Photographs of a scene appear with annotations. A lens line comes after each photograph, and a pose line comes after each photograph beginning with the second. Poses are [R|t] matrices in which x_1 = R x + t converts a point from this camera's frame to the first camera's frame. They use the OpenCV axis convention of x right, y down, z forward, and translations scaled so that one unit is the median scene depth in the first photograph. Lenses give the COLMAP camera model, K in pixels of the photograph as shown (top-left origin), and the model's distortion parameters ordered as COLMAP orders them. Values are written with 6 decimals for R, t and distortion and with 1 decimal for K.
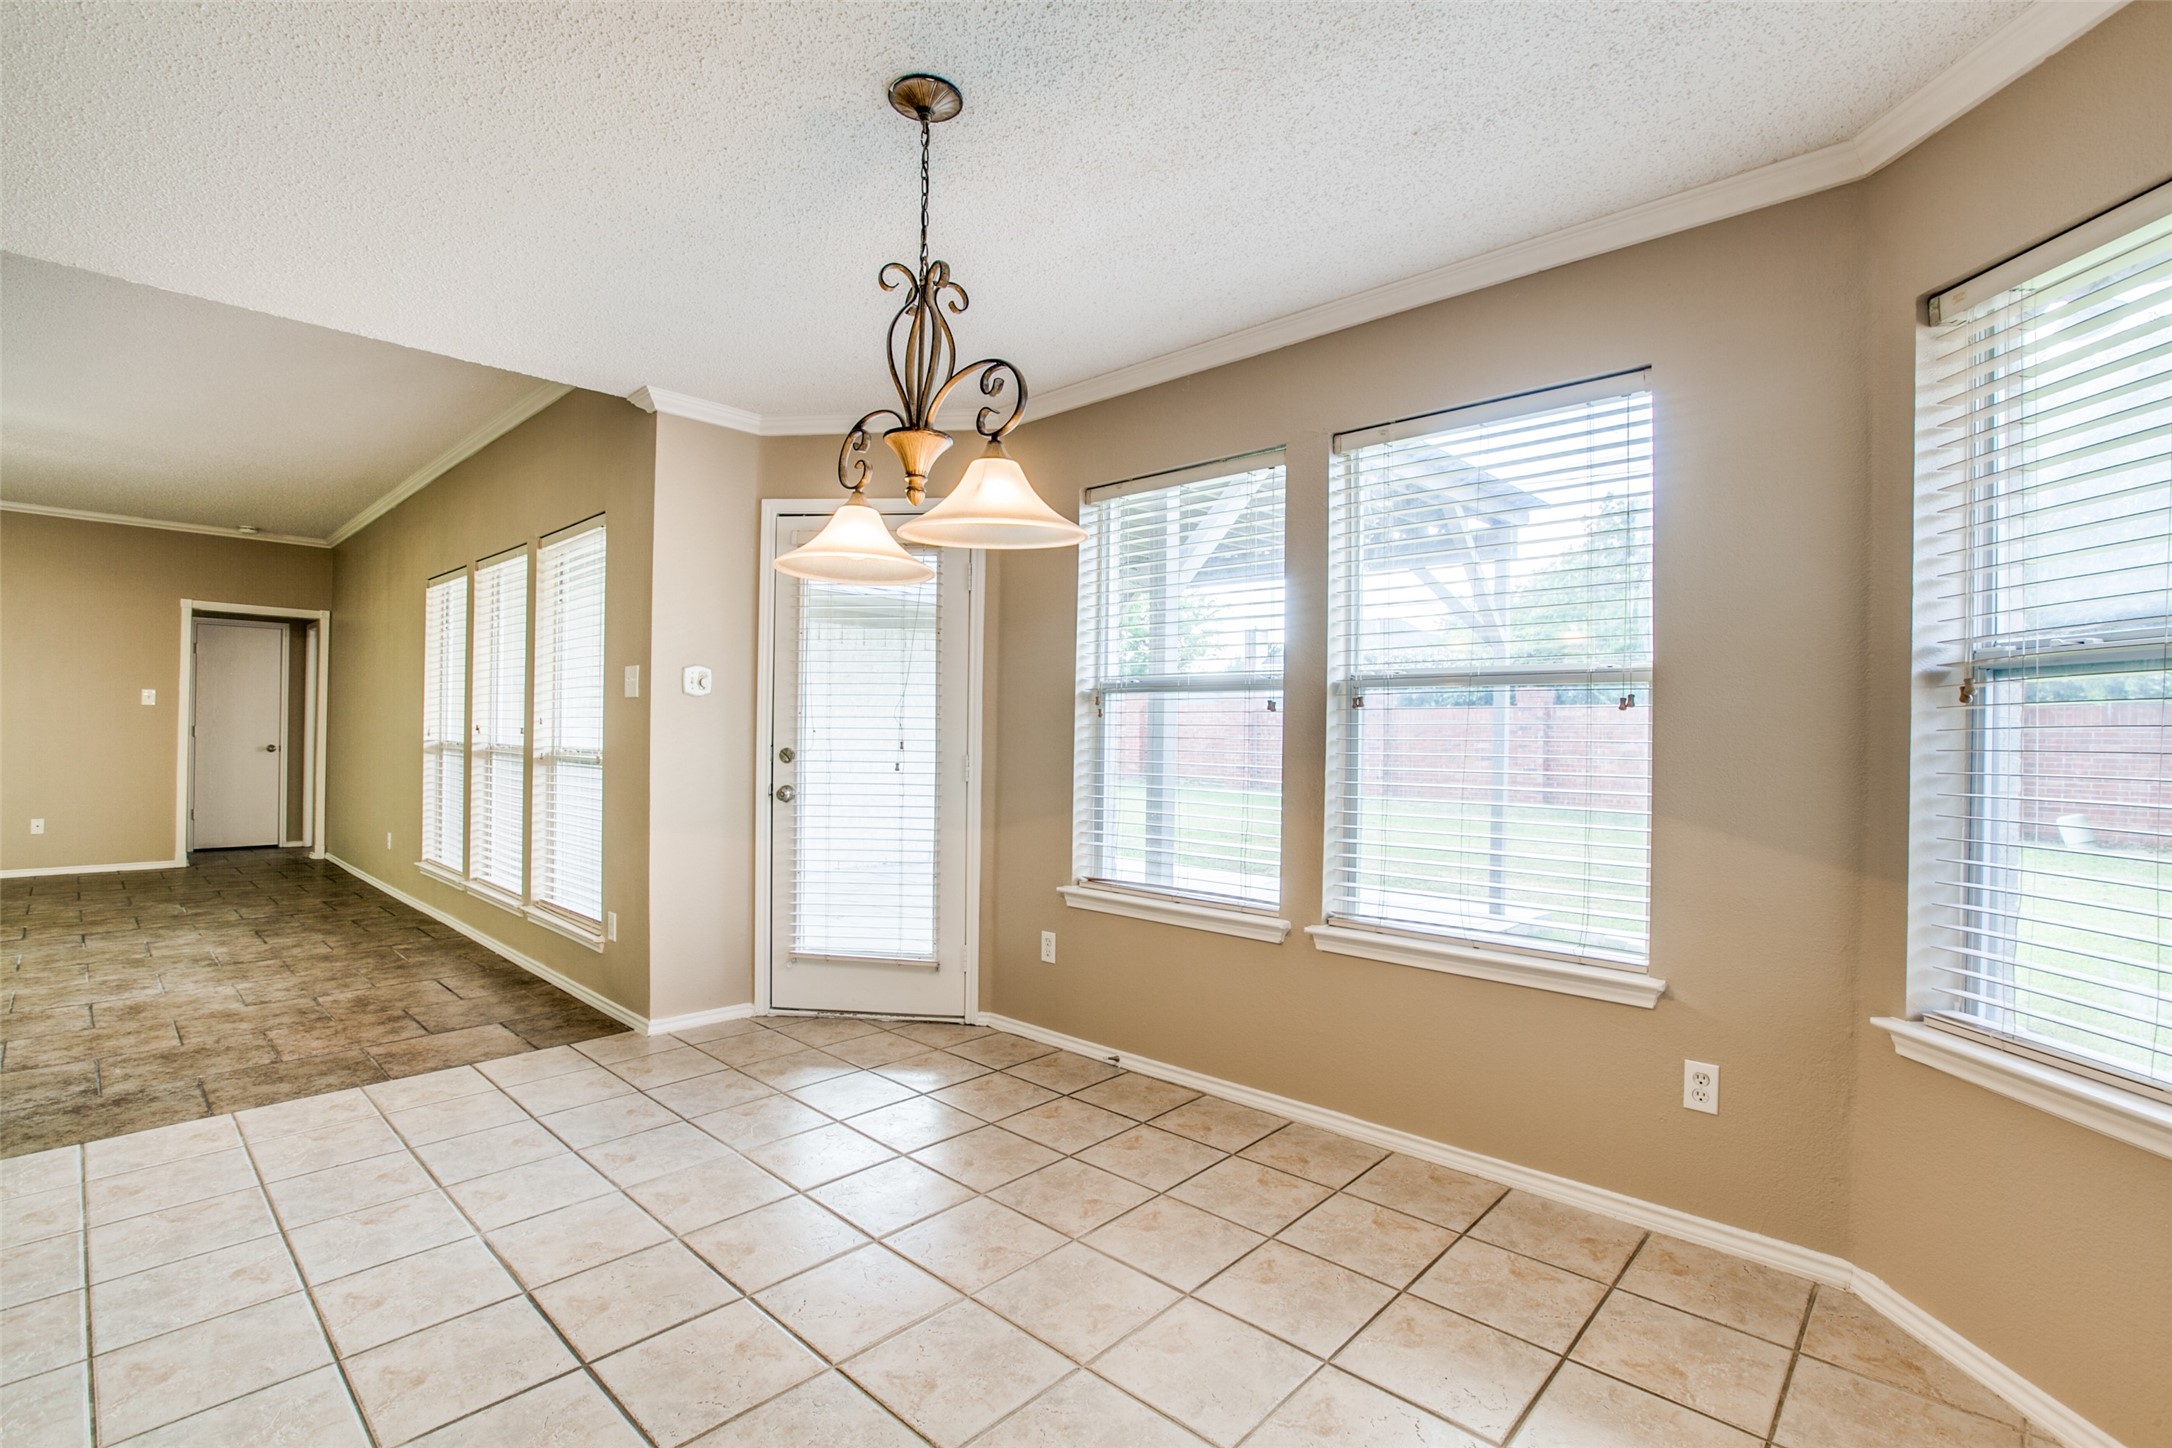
lens RADIAL K [[990.4, 0, 1081.7], [0, 990.4, 724.7], [0, 0, 1]] dist [-0.042773, 0.007124]
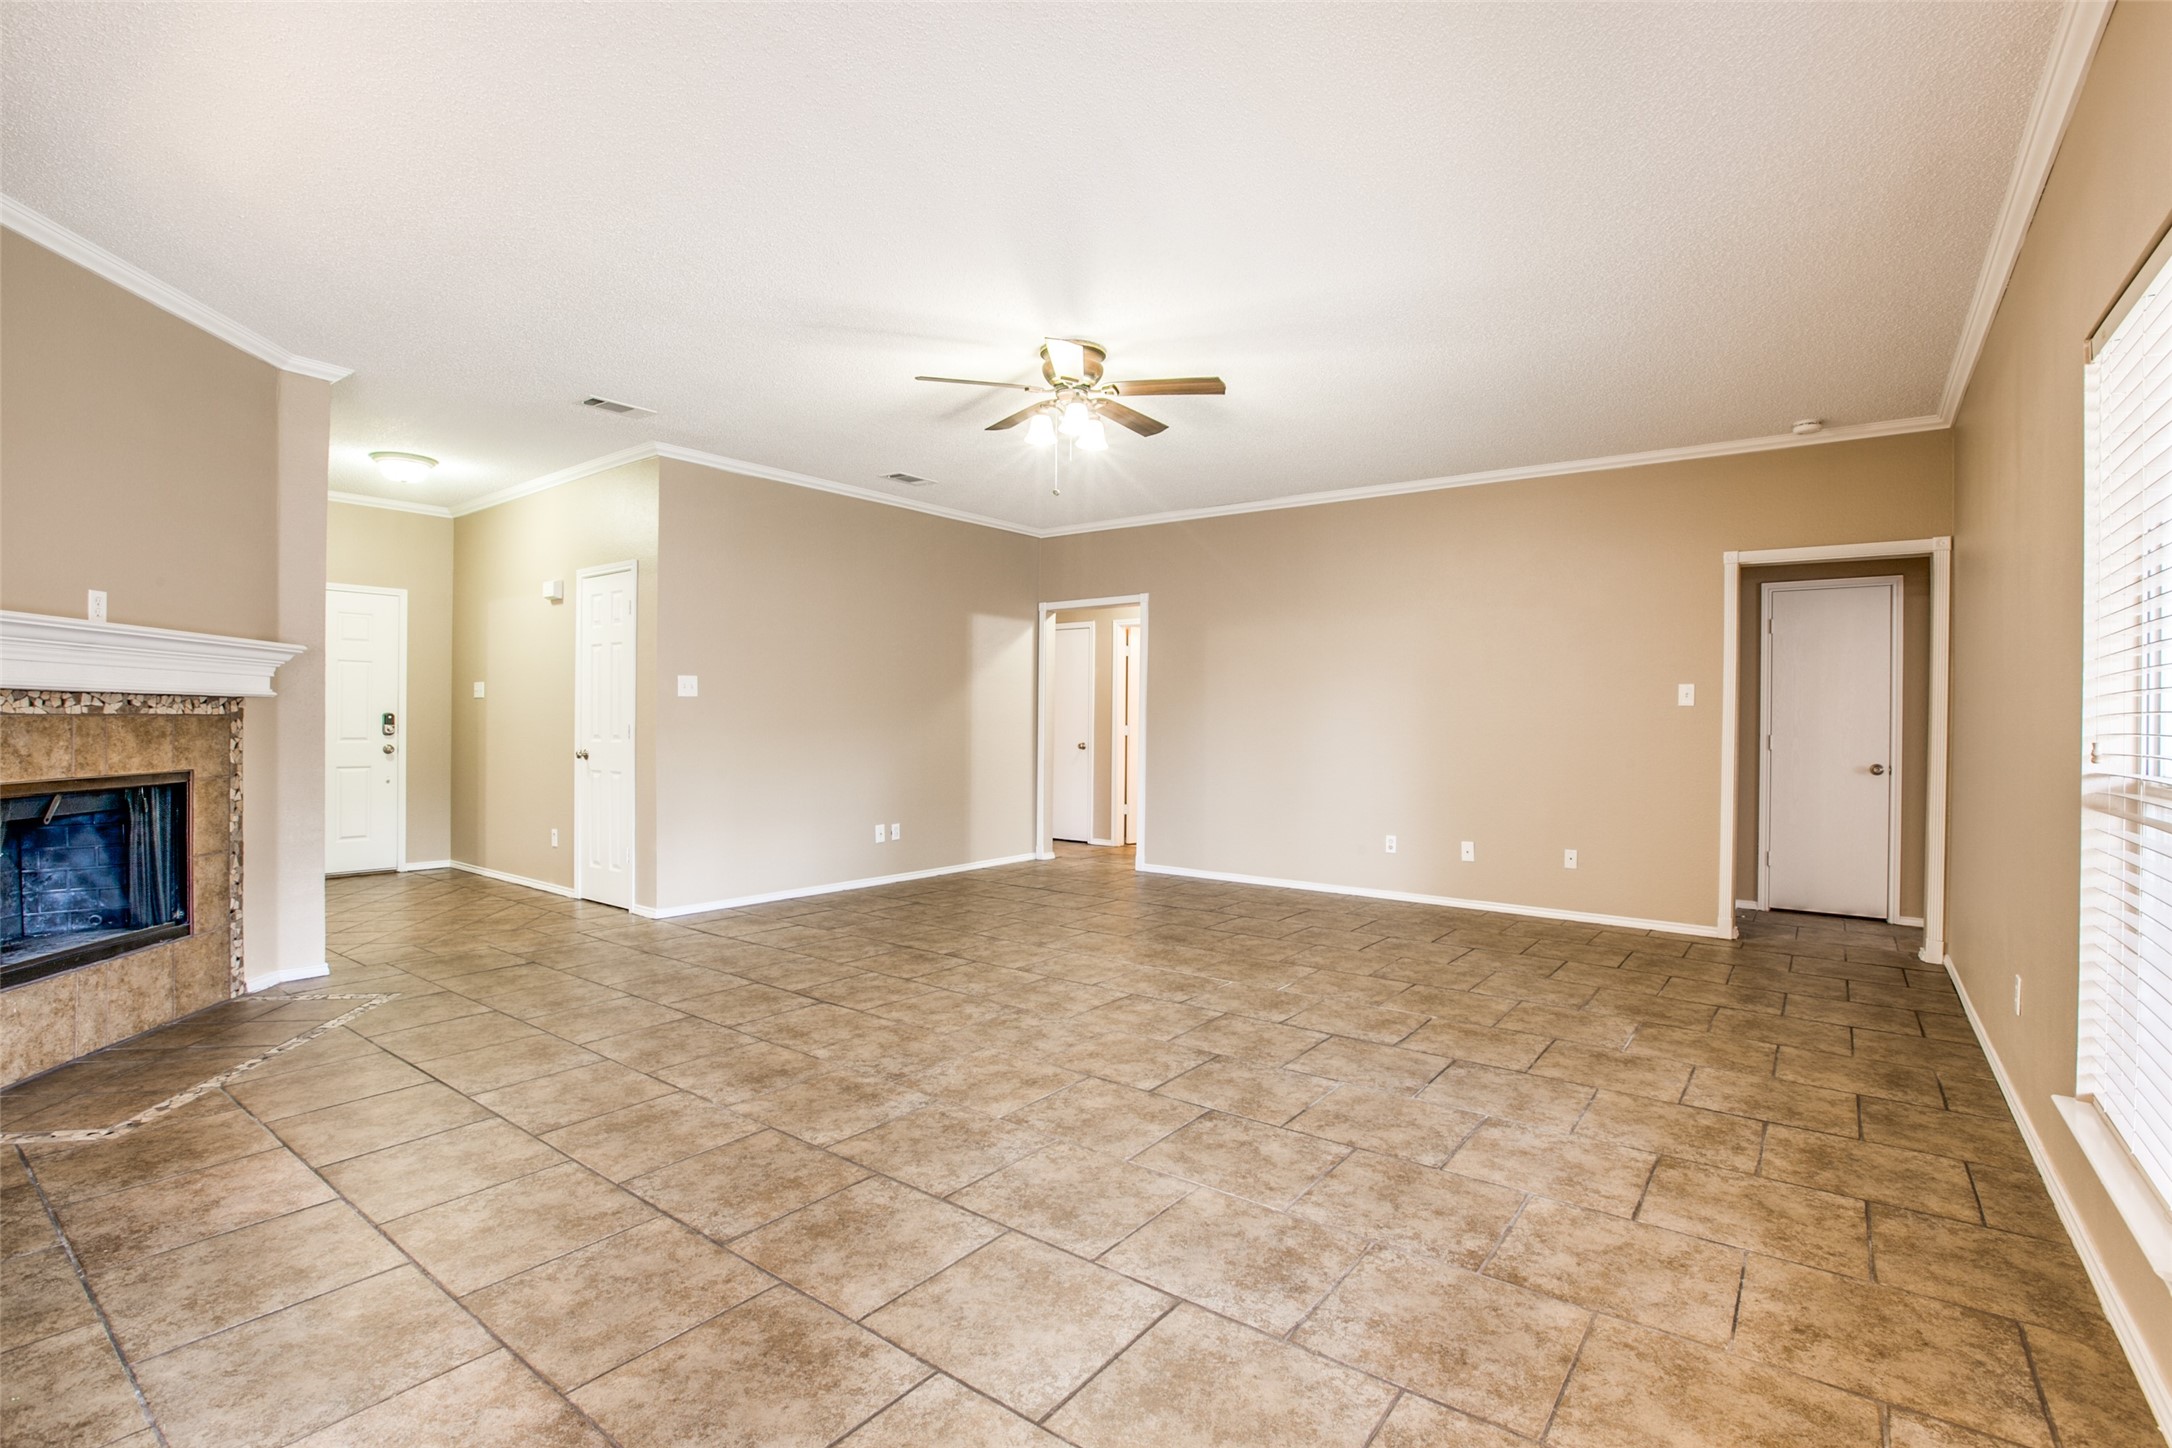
lens RADIAL K [[990.4, 0, 1099.1], [0, 990.4, 726.1], [0, 0, 1]] dist [-0.042773, 0.007124]
pose [[0.104985, -0.008314, -0.994439, -0.593700], [0.001209, 0.999965, -0.008233, 0.000351], [0.994473, -0.000338, 0.104991, 0.985559]]
